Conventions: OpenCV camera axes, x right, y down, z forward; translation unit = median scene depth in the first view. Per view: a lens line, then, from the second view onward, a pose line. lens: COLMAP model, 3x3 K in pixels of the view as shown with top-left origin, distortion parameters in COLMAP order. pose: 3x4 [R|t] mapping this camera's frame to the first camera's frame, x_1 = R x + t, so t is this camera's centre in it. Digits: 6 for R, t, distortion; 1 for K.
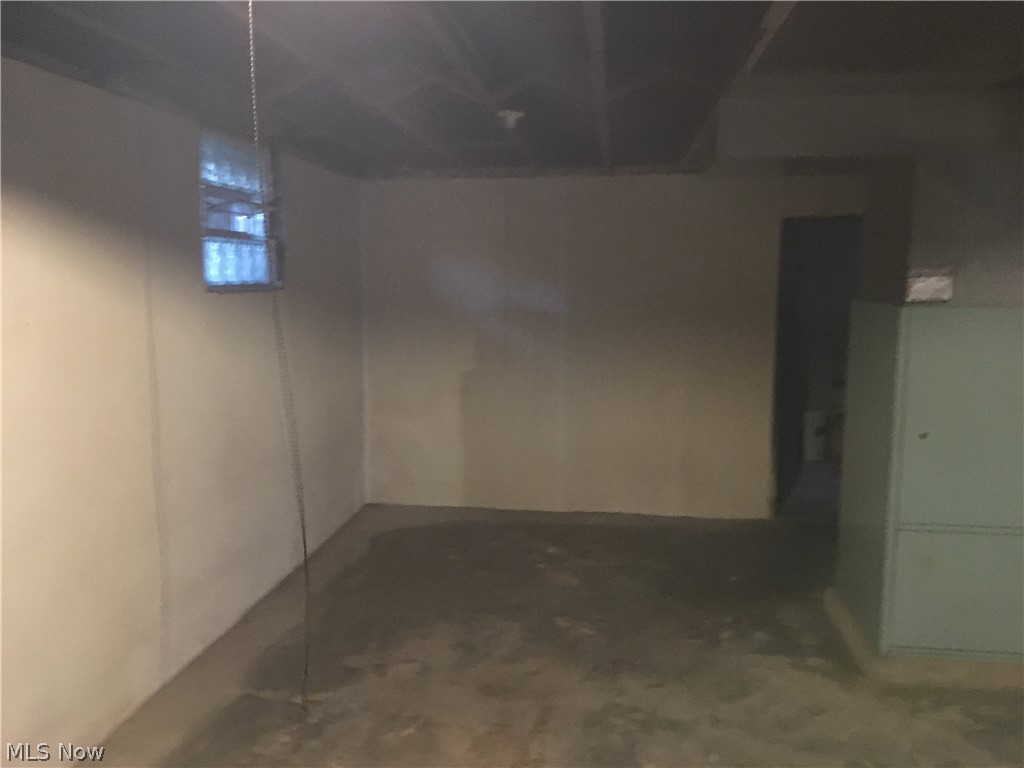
lens RADIAL K [[856.5, 0, 512.0], [0, 856.5, 384.0], [0, 0, 1]] dist [0.008746, -0.010192]
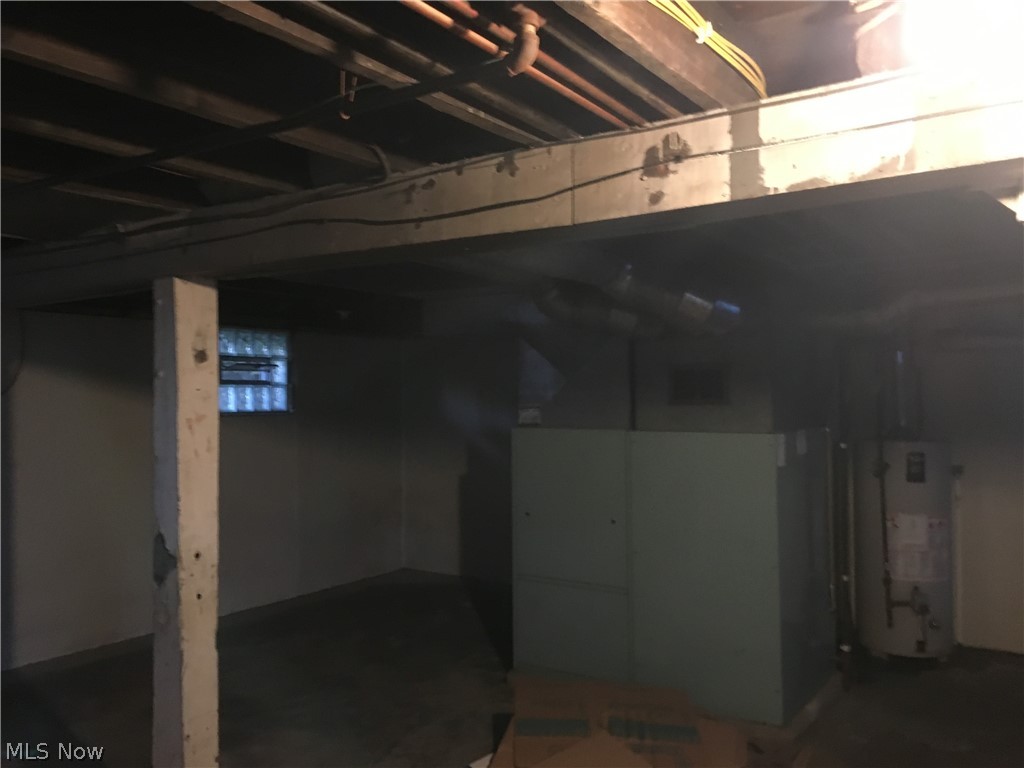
lens RADIAL K [[856.5, 0, 512.0], [0, 856.5, 384.0], [0, 0, 1]] dist [0.008746, -0.010192]
pose [[0.903924, -0.014986, -0.427430, 0.798580], [-0.043416, 0.991008, -0.126559, 0.018049], [0.425483, 0.132957, 0.895146, -0.270082]]
